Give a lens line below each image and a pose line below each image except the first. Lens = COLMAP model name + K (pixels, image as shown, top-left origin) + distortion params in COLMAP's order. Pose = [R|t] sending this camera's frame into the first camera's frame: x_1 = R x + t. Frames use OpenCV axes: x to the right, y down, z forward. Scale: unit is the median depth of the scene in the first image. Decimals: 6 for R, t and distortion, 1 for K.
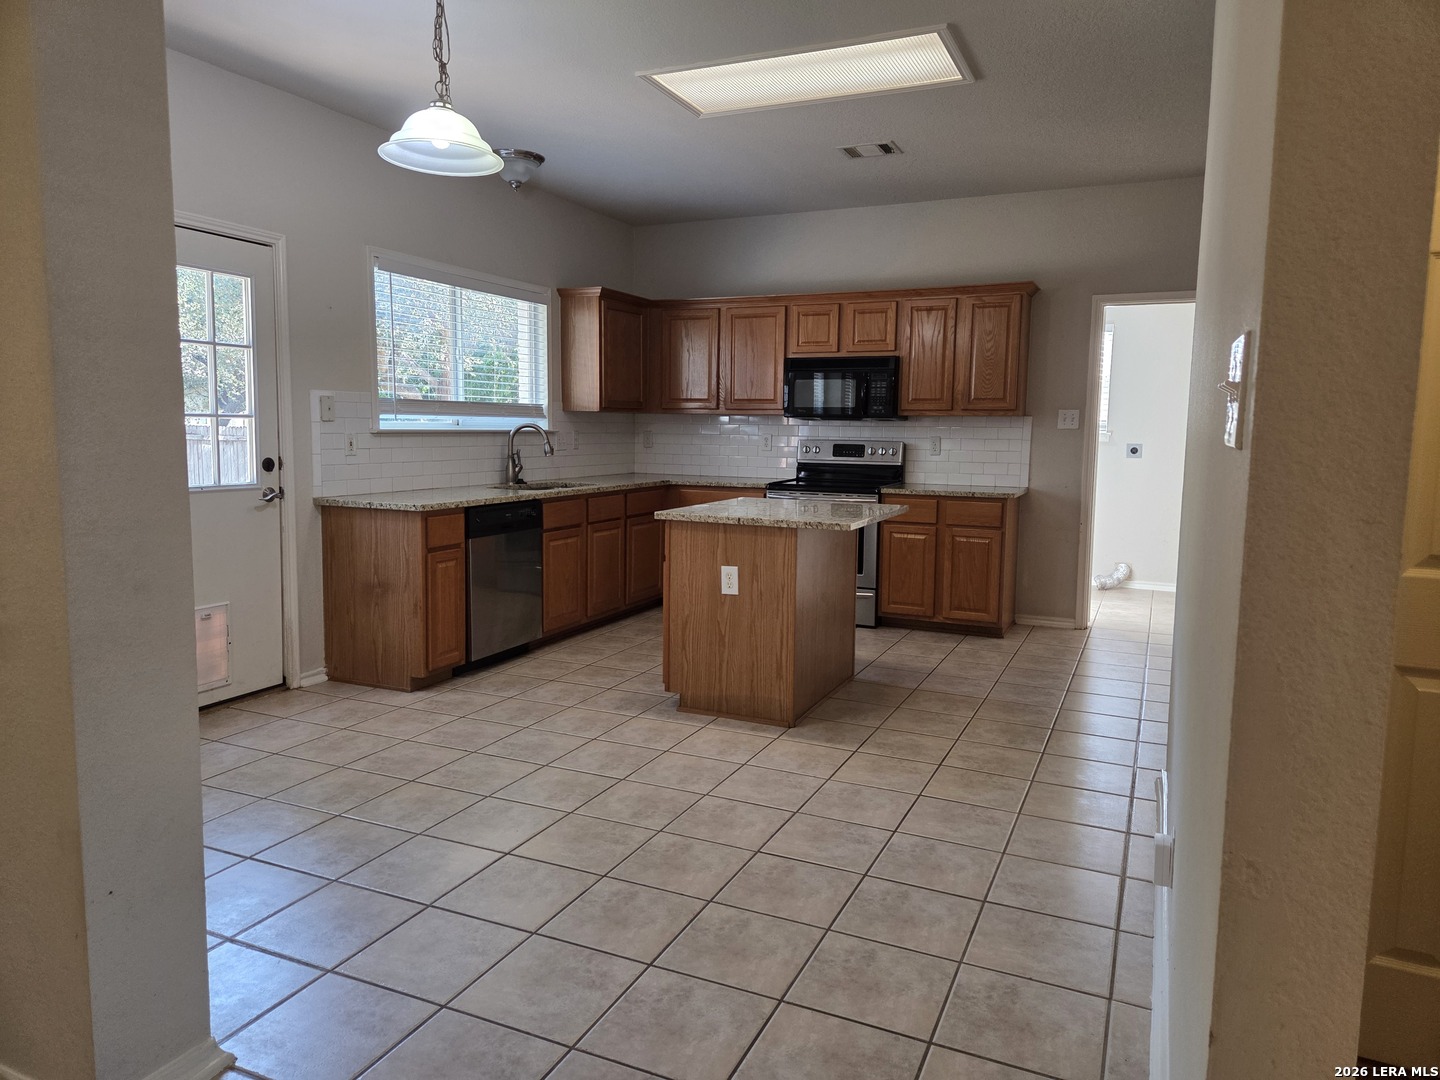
lens RADIAL K [[969.2, 0, 722.4], [0, 969.2, 535.7], [0, 0, 1]] dist [0.065356, -0.046840]
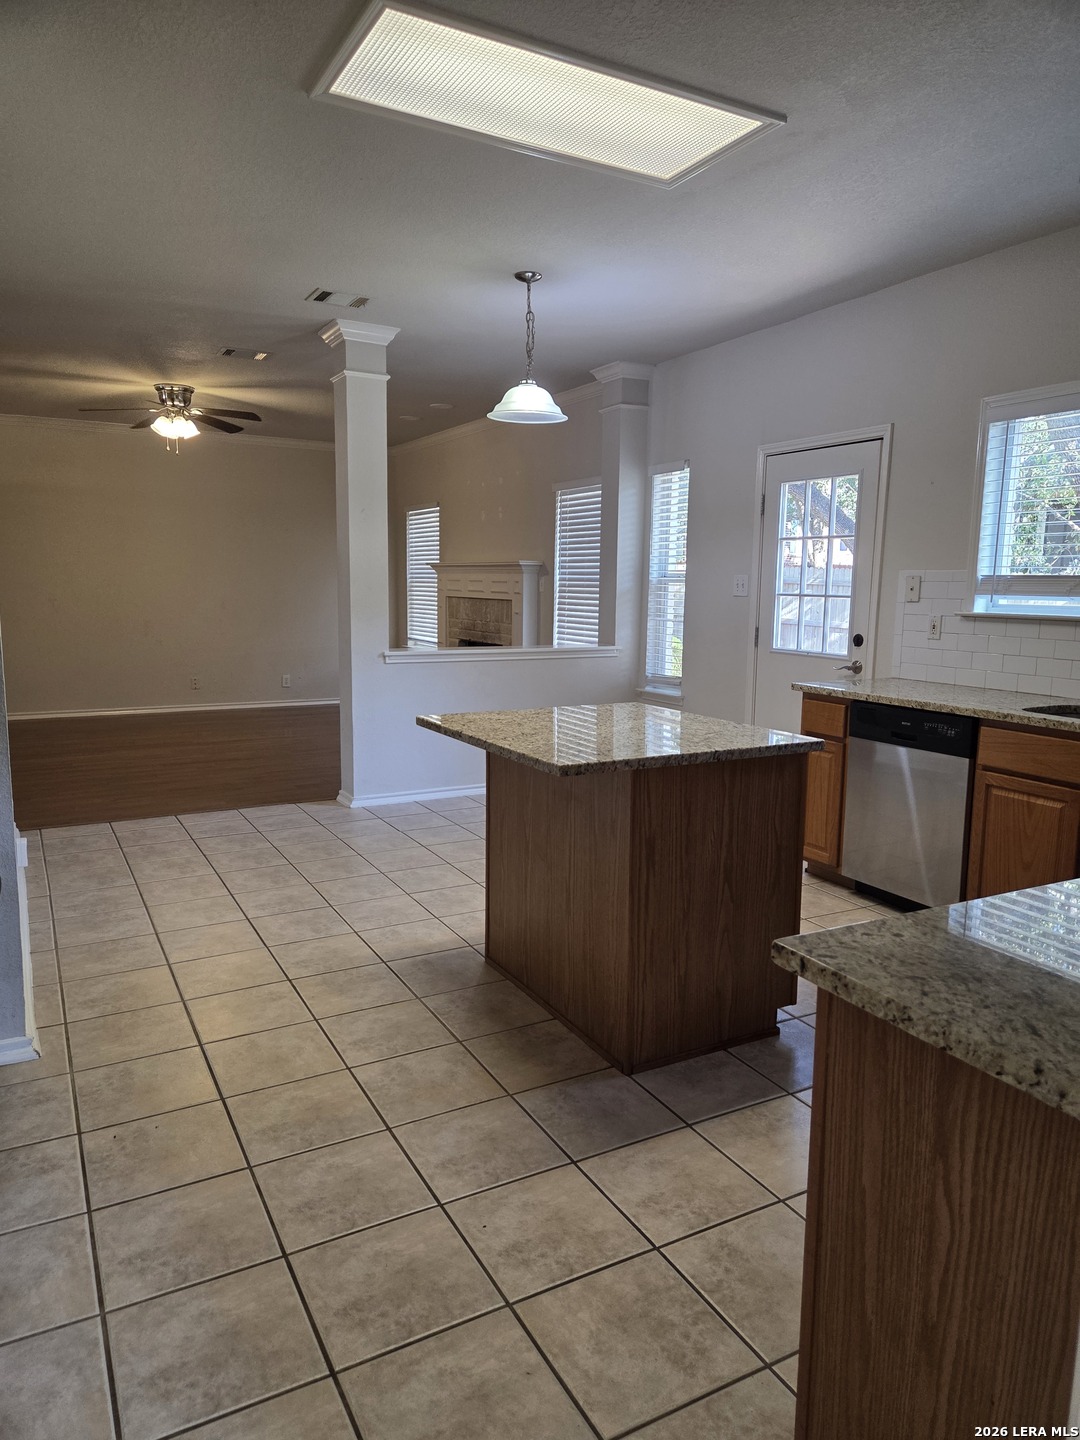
lens RADIAL K [[969.2, 0, 537.5], [0, 969.2, 722.4], [0, 0, 1]] dist [0.065356, -0.046840]
pose [[-0.602004, 0.083402, -0.794125, 0.648449], [-0.127096, 0.971843, 0.198414, -0.157624], [0.788313, 0.220376, -0.574453, 1.391420]]
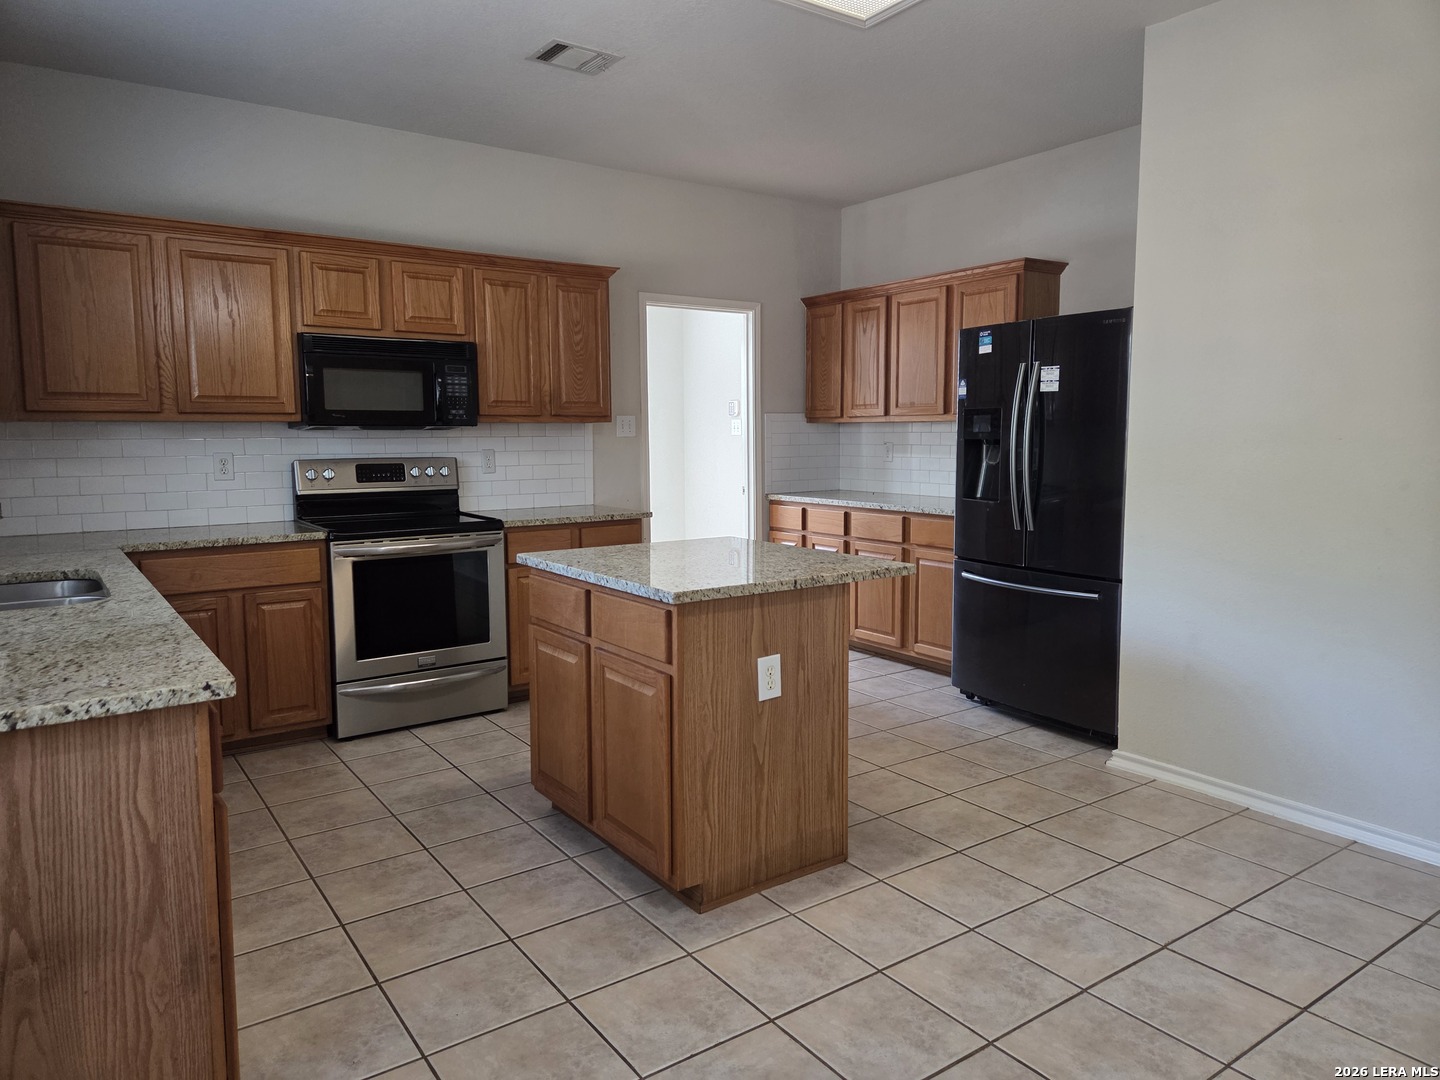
lens RADIAL K [[969.2, 0, 722.9], [0, 969.2, 531.5], [0, 0, 1]] dist [0.065356, -0.046840]
pose [[0.493775, -0.105269, 0.863194, -0.543546], [0.111328, 0.992130, 0.057309, -0.089467], [-0.862434, 0.067800, 0.501609, 0.669715]]
